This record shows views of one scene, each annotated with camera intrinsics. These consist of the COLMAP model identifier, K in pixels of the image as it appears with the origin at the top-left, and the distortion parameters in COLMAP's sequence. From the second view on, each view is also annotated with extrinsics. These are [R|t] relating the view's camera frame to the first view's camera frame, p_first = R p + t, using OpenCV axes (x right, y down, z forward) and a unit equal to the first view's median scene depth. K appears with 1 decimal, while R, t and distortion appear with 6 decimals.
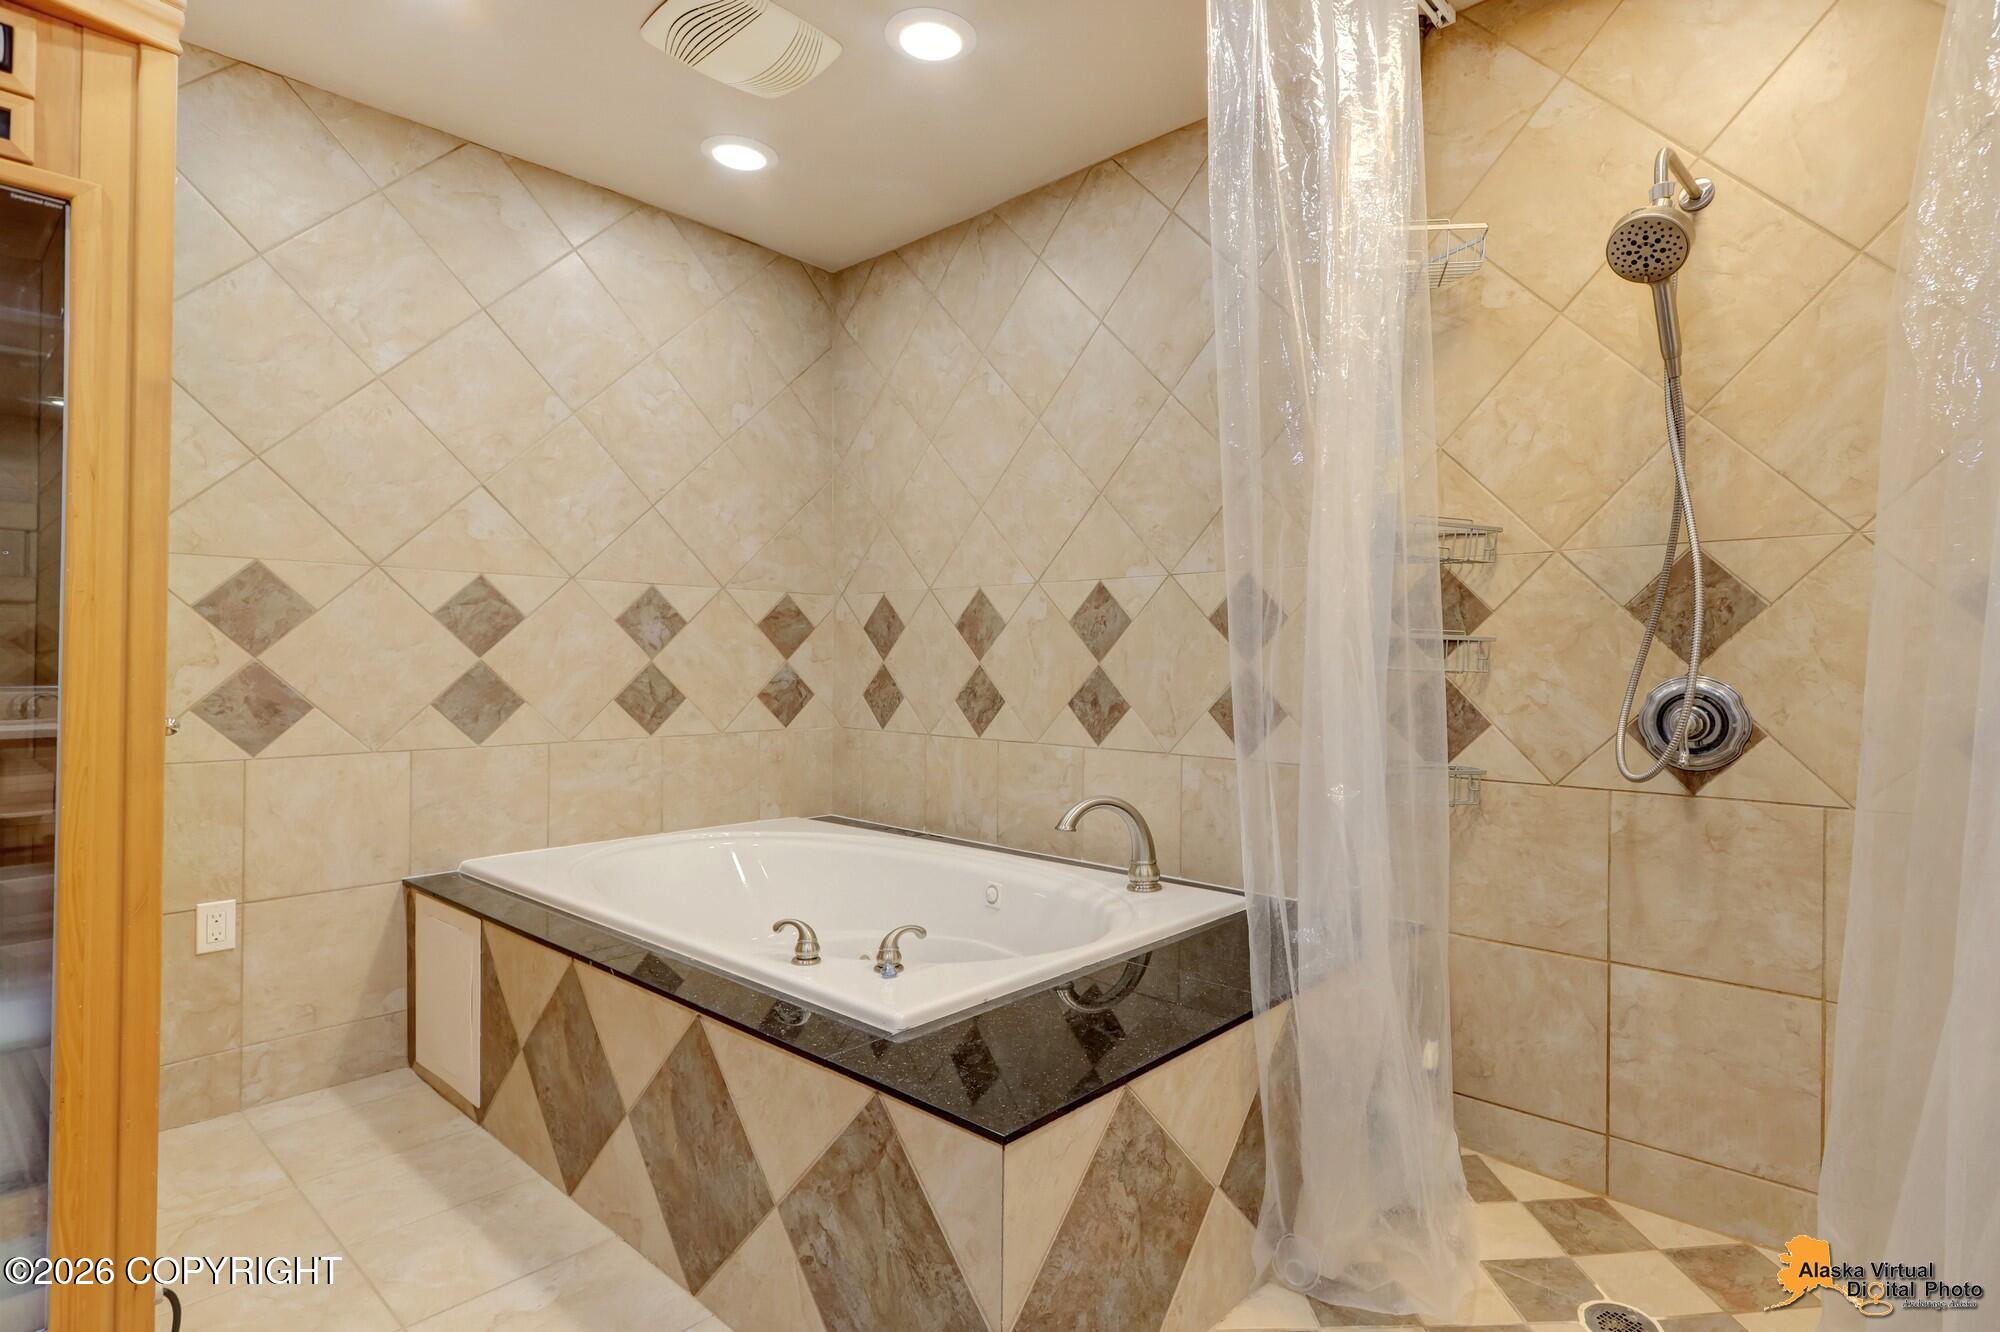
lens RADIAL K [[1001.0, 0, 1081.1], [0, 1001.0, 664.0], [0, 0, 1]] dist [0.012968, -0.001128]
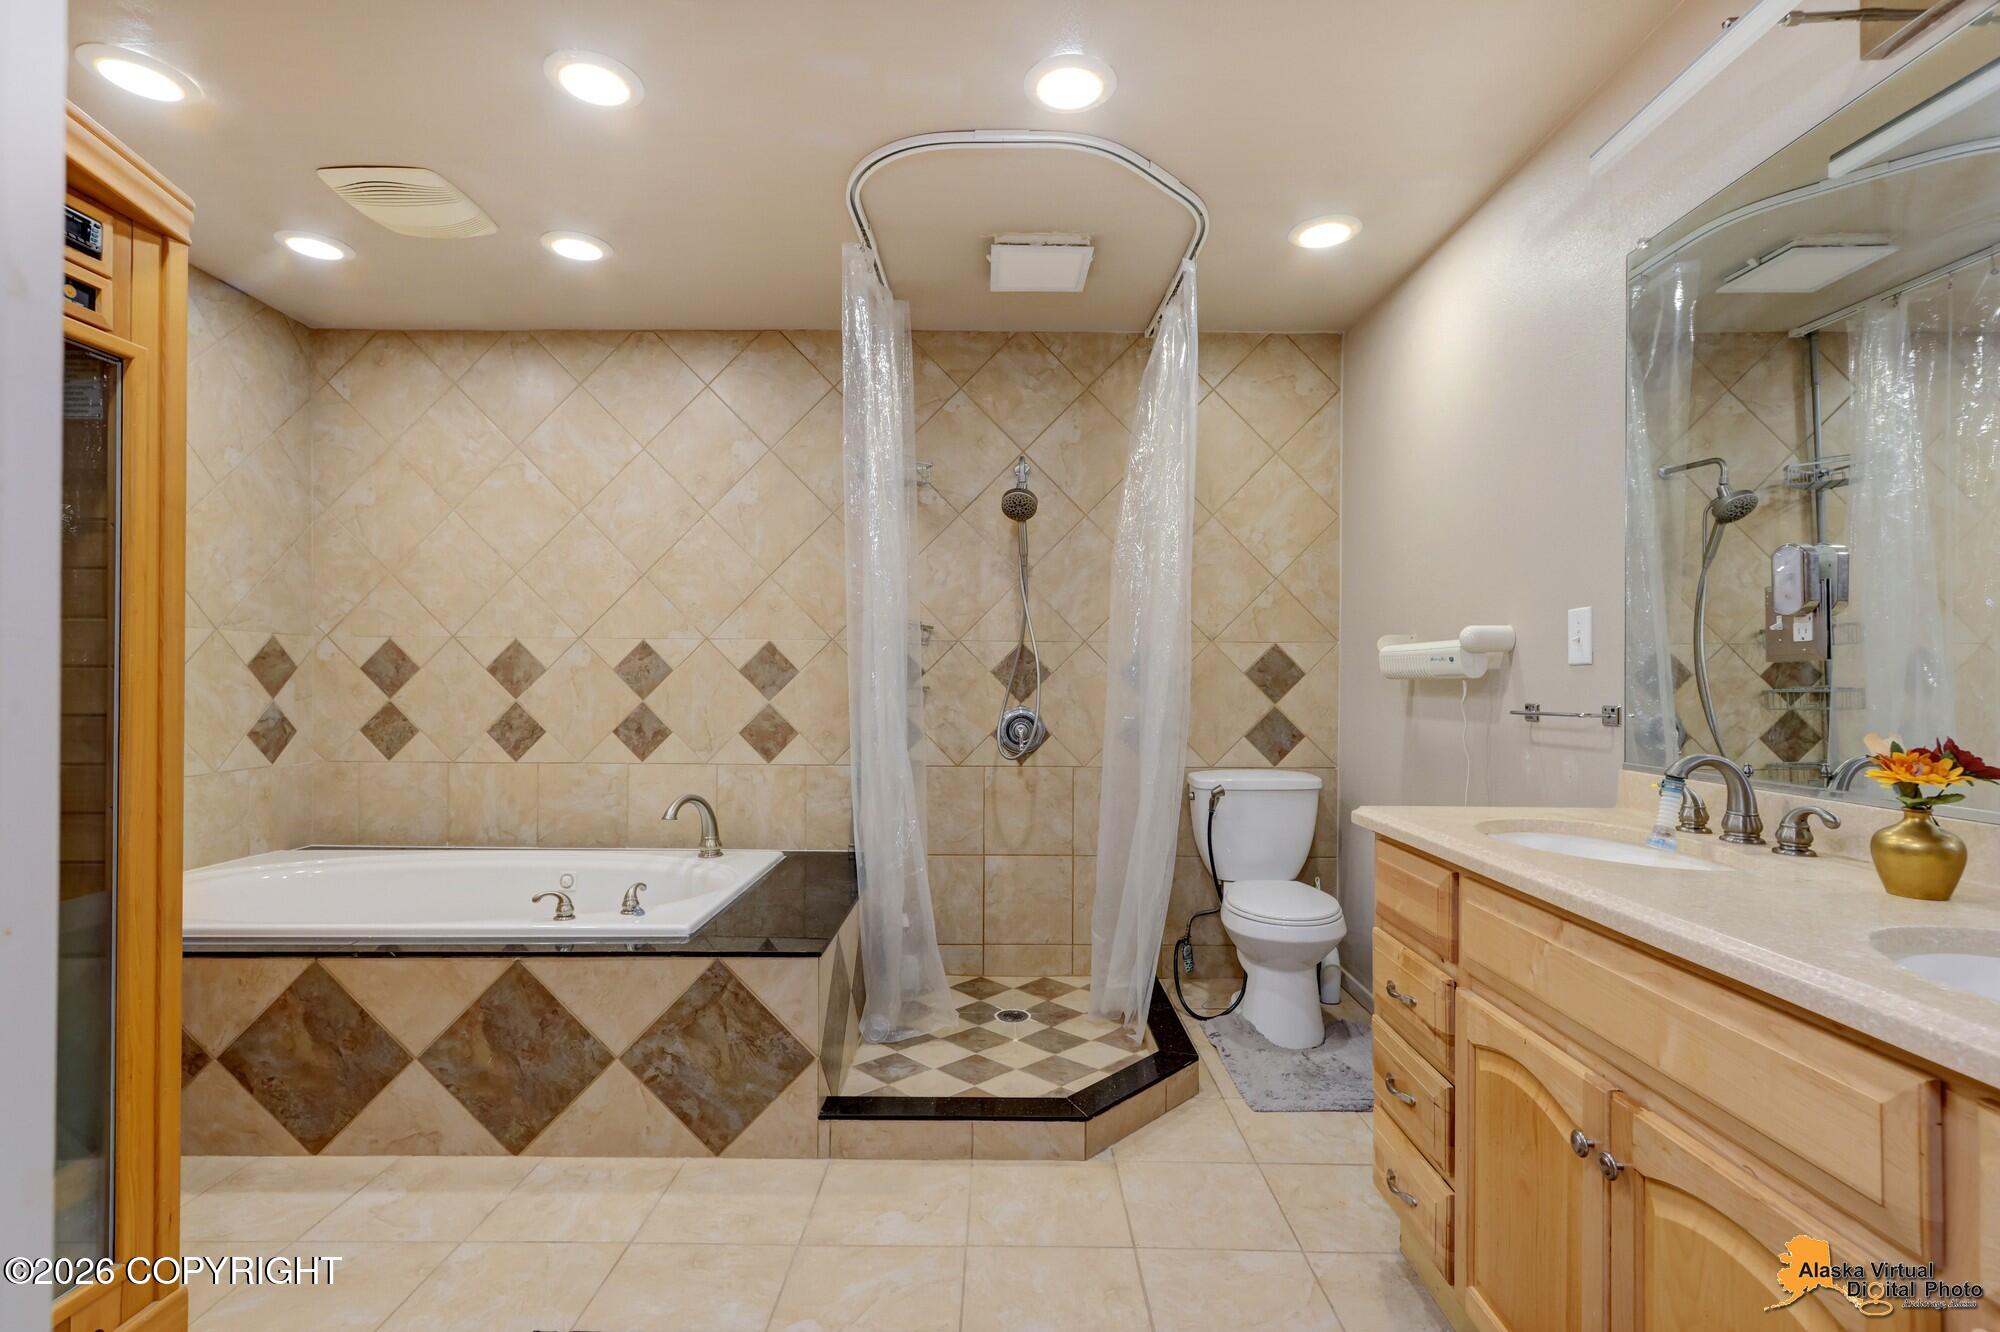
lens RADIAL K [[893.8, 0, 1002.4], [0, 893.8, 685.4], [0, 0, 1]] dist [0.016065, -0.000163]
pose [[0.768199, -0.002217, 0.640207, -0.391579], [0.000781, 0.999997, 0.002526, -0.024524], [-0.640210, -0.001440, 0.768198, -0.245473]]
